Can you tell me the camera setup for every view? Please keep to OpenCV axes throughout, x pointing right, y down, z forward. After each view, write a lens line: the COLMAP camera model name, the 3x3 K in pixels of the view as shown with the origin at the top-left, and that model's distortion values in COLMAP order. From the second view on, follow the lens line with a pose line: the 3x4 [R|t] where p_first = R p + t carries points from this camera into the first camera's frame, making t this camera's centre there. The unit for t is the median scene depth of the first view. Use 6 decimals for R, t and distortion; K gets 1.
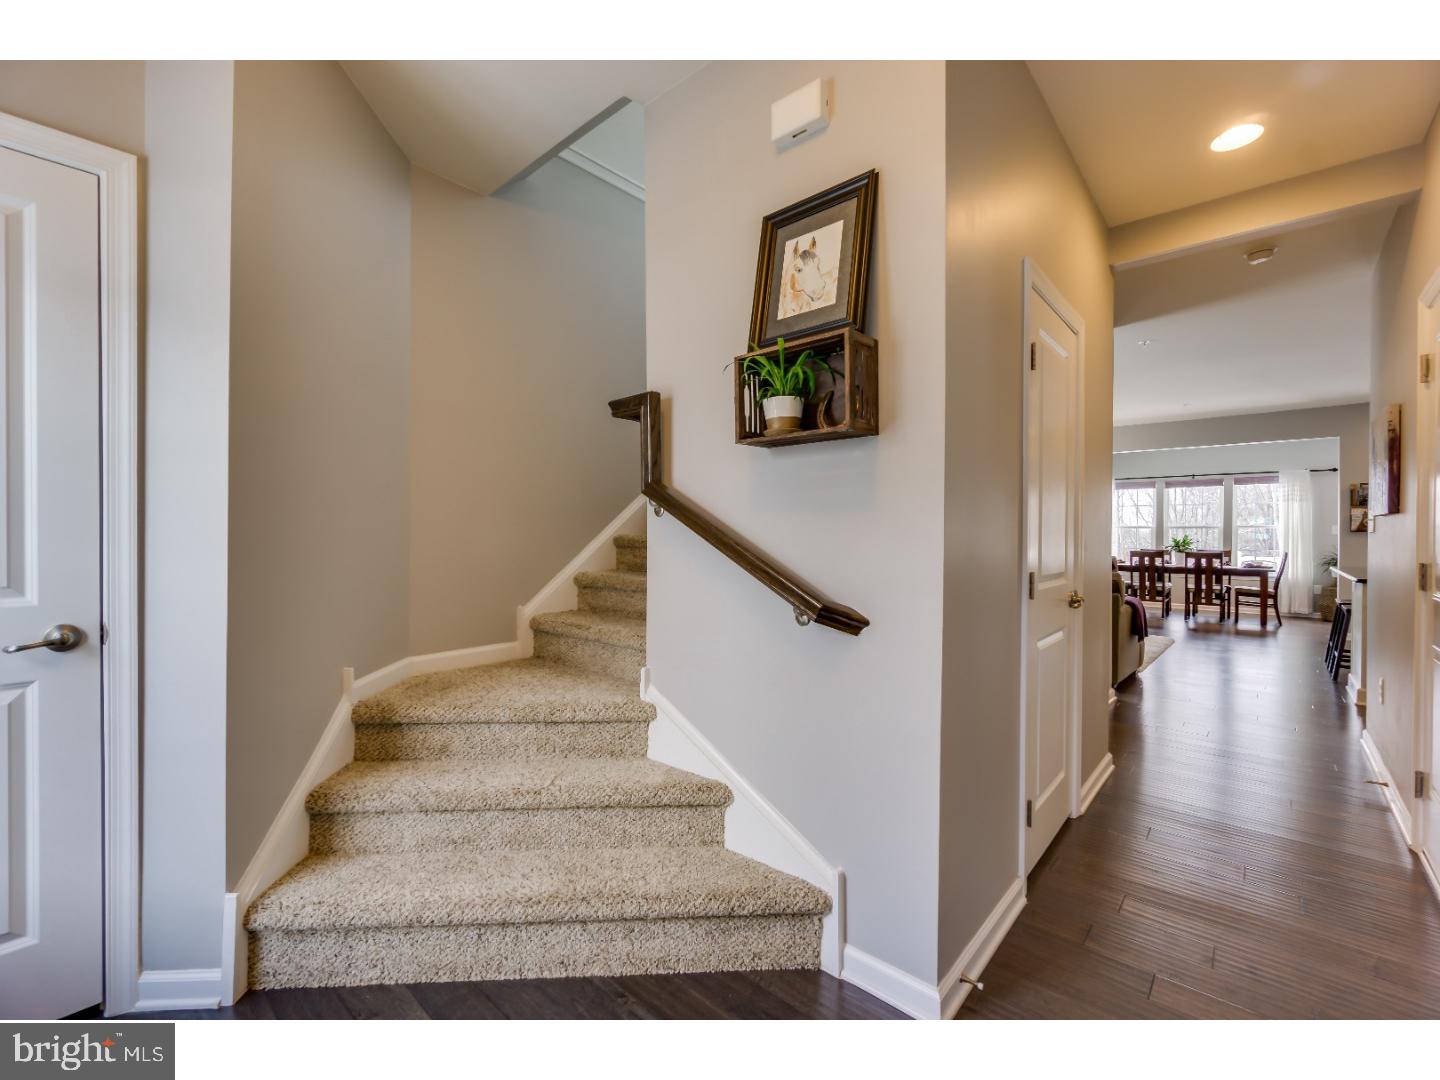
lens RADIAL K [[615.1, 0, 720.8], [0, 615.1, 537.1], [0, 0, 1]] dist [-0.002304, -0.000538]
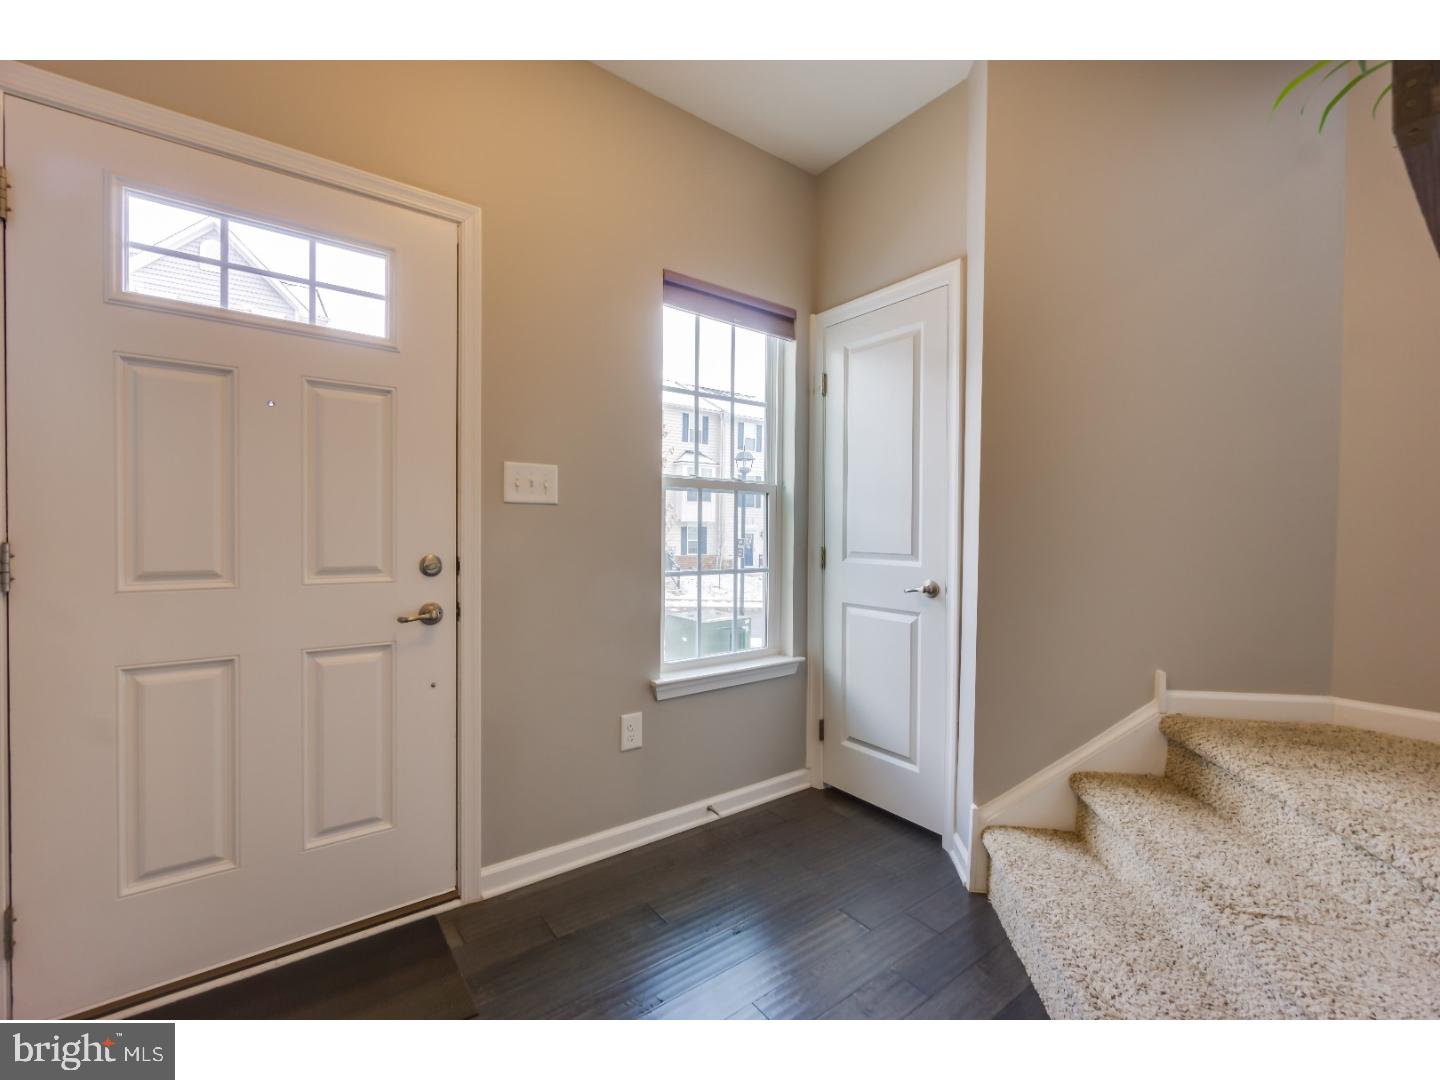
lens RADIAL K [[615.1, 0, 718.6], [0, 615.1, 541.3], [0, 0, 1]] dist [-0.002304, -0.000538]
pose [[-0.192483, 0.011046, -0.981238, 0.500155], [-0.018534, 0.999717, 0.014889, 0.023545], [0.981125, 0.021052, -0.192223, 0.650821]]
